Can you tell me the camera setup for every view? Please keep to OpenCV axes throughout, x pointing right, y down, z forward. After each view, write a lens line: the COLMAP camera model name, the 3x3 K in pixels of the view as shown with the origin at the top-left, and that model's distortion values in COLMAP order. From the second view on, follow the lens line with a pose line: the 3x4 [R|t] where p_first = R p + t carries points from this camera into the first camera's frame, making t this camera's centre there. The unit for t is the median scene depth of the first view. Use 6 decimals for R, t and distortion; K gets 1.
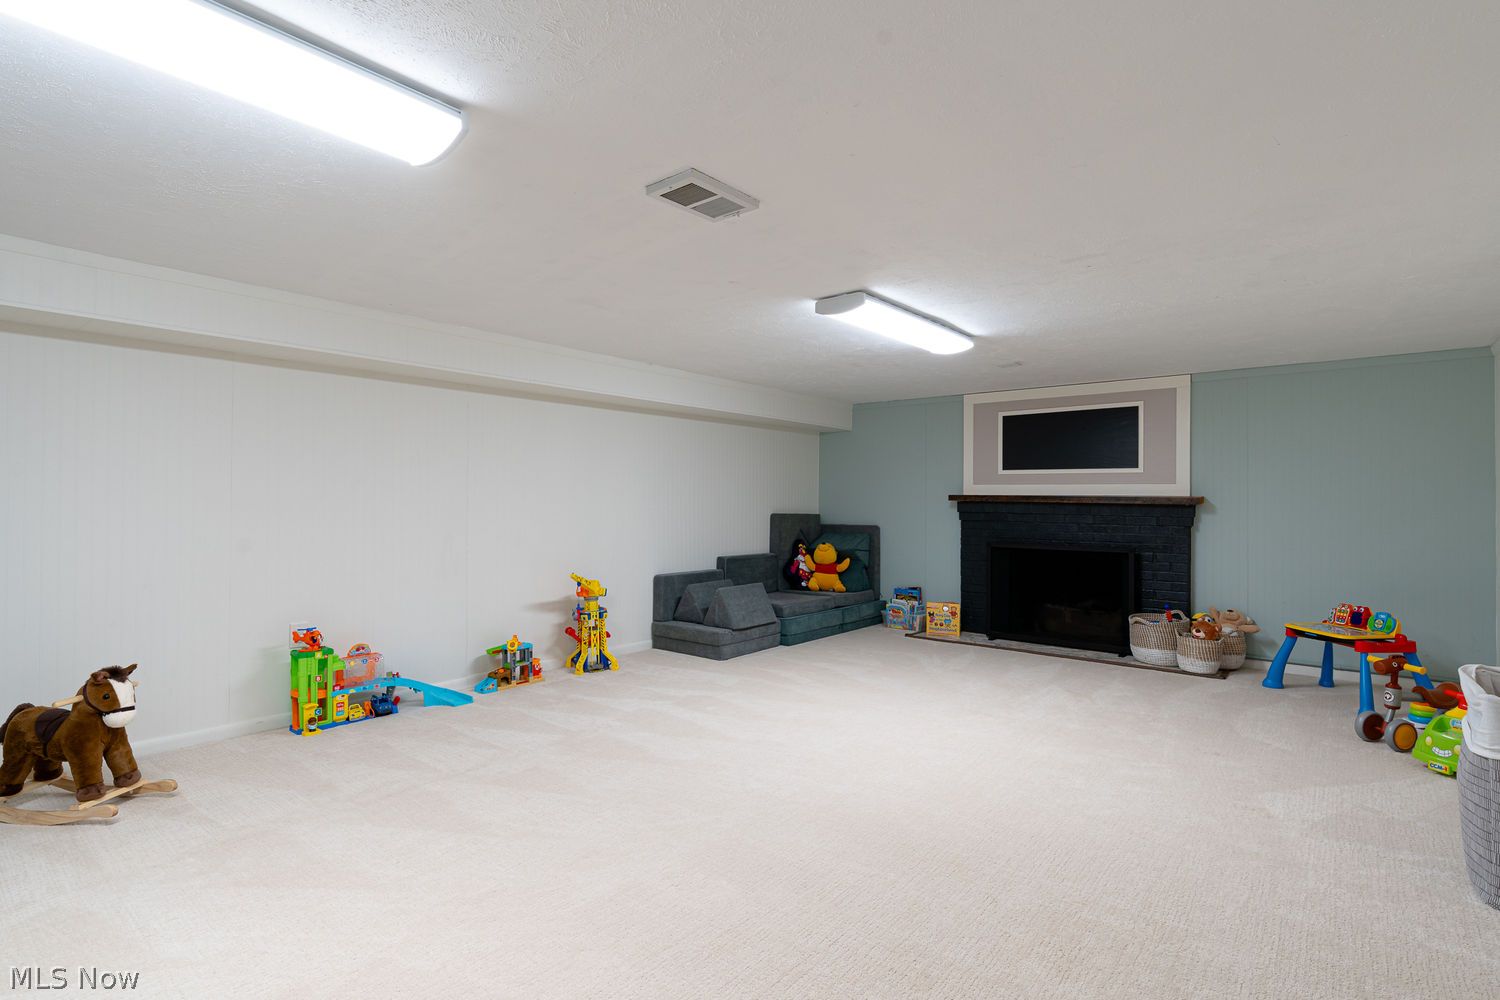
lens RADIAL K [[733.5, 0, 750.0], [0, 733.5, 500.0], [0, 0, 1]] dist [-0.002655, 0.001015]
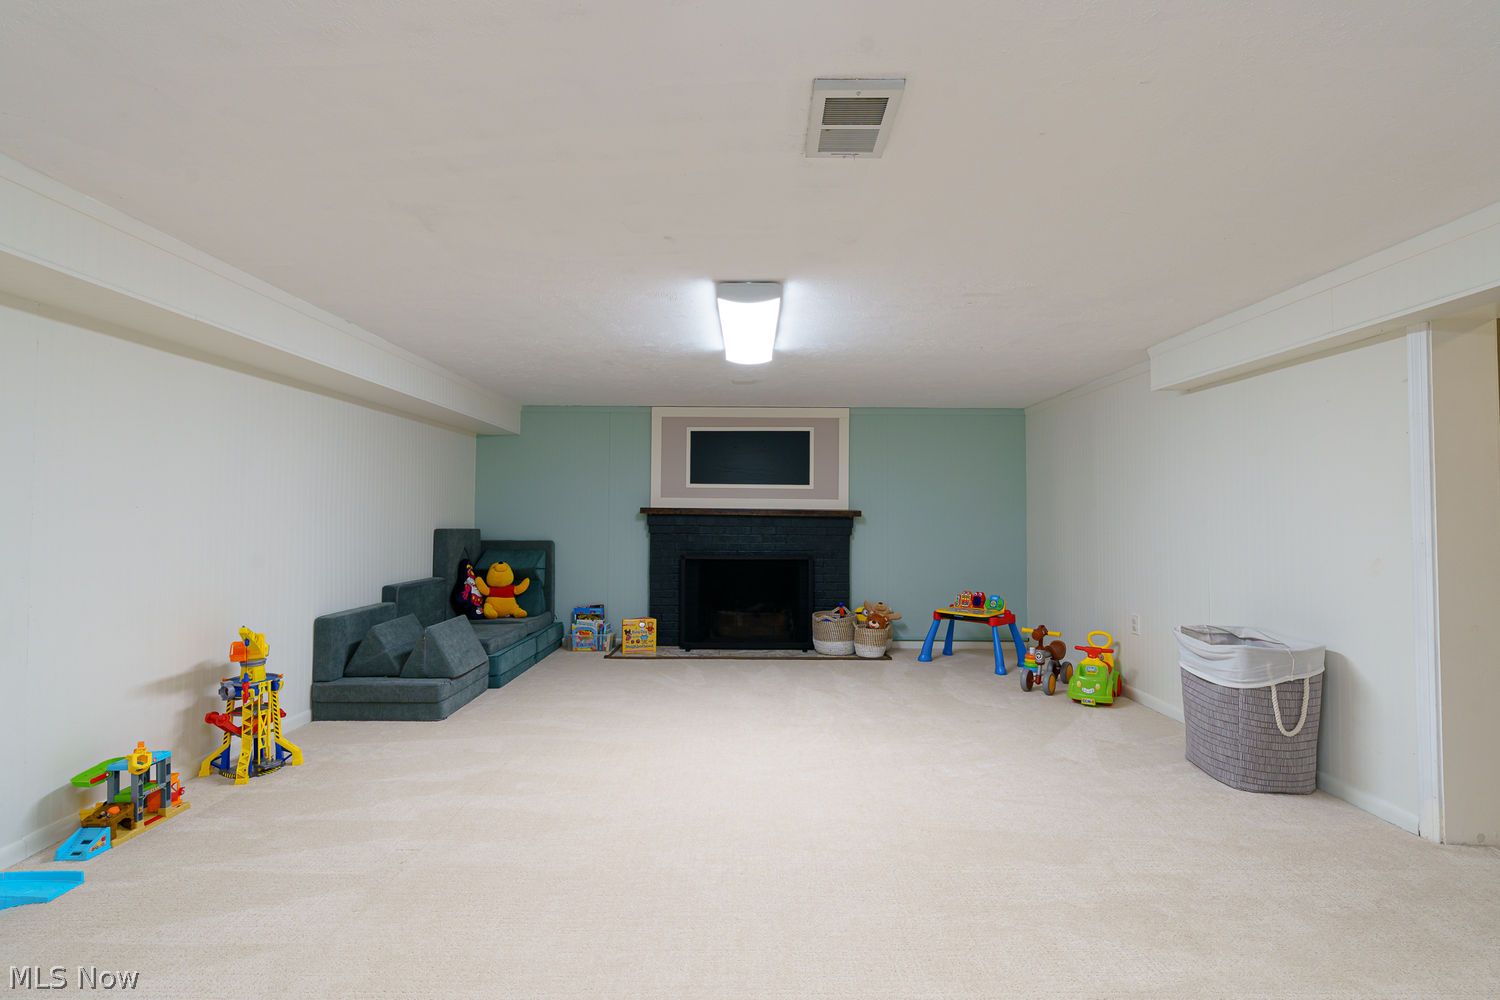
lens RADIAL K [[711.2, 0, 750.0], [0, 711.2, 500.0], [0, 0, 1]] dist [-0.003218, 0.001088]
pose [[0.766908, 0.013272, 0.641619, -0.250101], [-0.001546, 0.999821, -0.018833, 0.000875], [-0.641755, 0.013451, 0.766792, 0.200181]]
